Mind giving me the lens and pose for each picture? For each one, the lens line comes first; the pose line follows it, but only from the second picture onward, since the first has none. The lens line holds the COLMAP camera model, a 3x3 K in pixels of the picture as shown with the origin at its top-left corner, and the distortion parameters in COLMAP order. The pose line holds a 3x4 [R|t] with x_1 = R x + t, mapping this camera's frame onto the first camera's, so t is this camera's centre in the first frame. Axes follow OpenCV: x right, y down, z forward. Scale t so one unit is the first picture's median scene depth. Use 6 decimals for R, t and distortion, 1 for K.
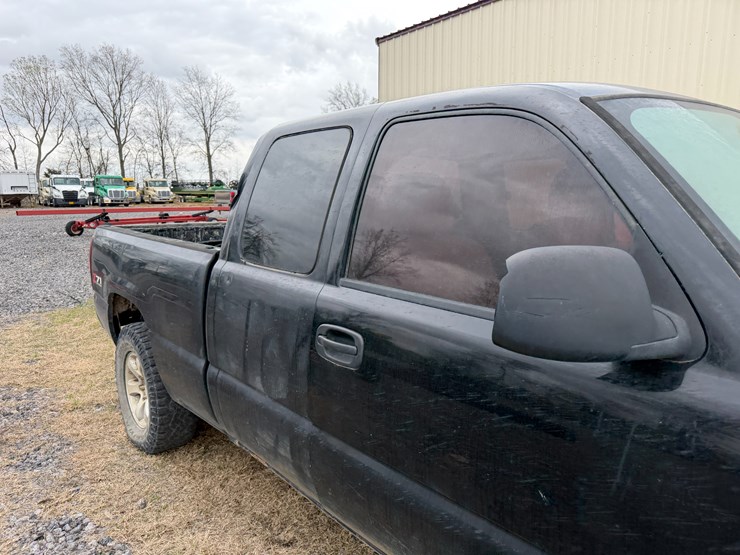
lens RADIAL K [[520.7, 0, 347.3], [0, 520.7, 279.6], [0, 0, 1]] dist [0.009106, 0.001340]
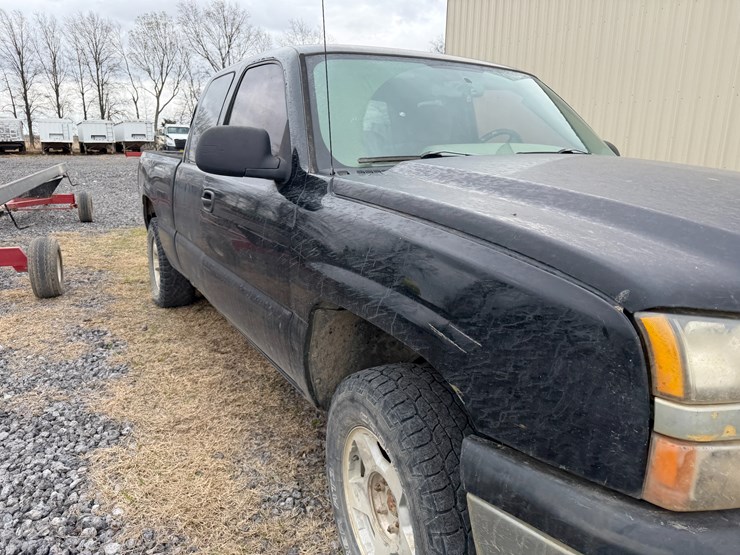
lens RADIAL K [[519.8, 0, 361.6], [0, 519.8, 275.6], [0, 0, 1]] dist [0.008155, -0.000865]
pose [[0.984565, 0.061768, -0.163759, 0.037434], [-0.049390, 0.995681, 0.078616, 0.010126], [0.167907, -0.069315, 0.983363, -0.030013]]
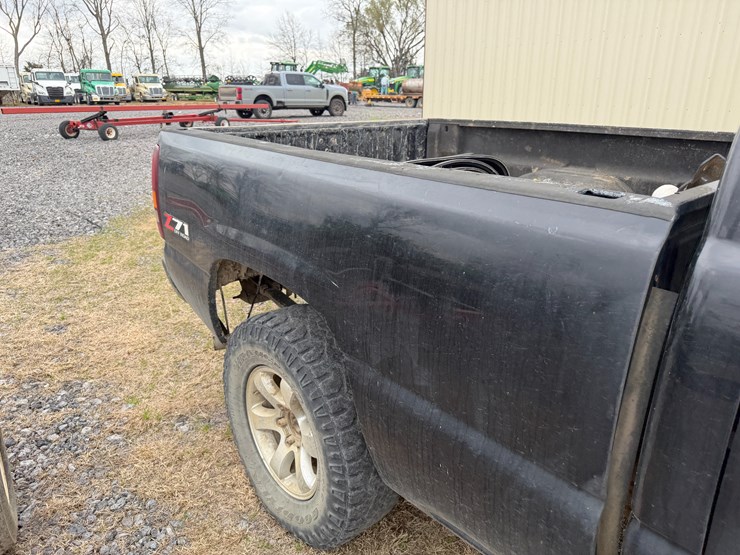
lens RADIAL K [[511.5, 0, 346.9], [0, 511.5, 270.3], [0, 0, 1]] dist [-0.000745, 0.001382]
pose [[0.999823, -0.002502, 0.018653, -0.033498], [-0.000703, 0.985461, 0.169899, -0.005248], [-0.018807, -0.169882, 0.985285, 0.048030]]
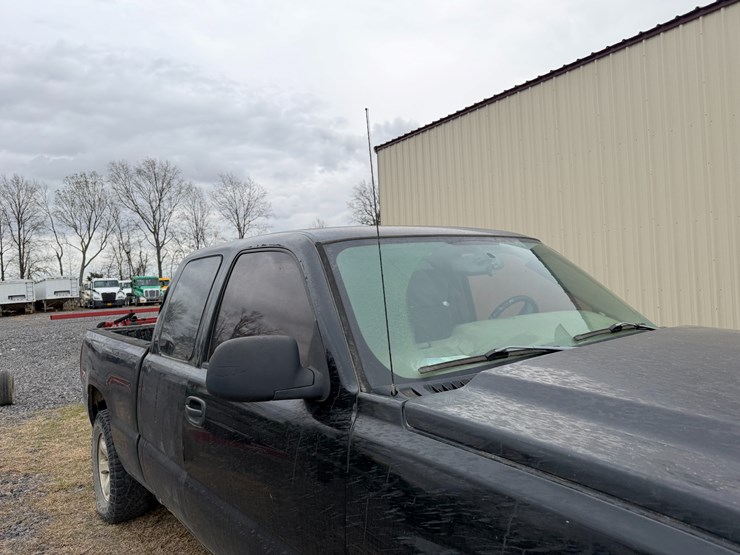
lens RADIAL K [[523.0, 0, 370.0], [0, 523.0, 277.5], [0, 0, 1]] dist [-0.005227, -0.002947]
pose [[0.998505, -0.046677, -0.028459, 0.024271], [0.041133, 0.984358, -0.171313, 0.001518], [0.036011, 0.169886, 0.984806, -0.020674]]
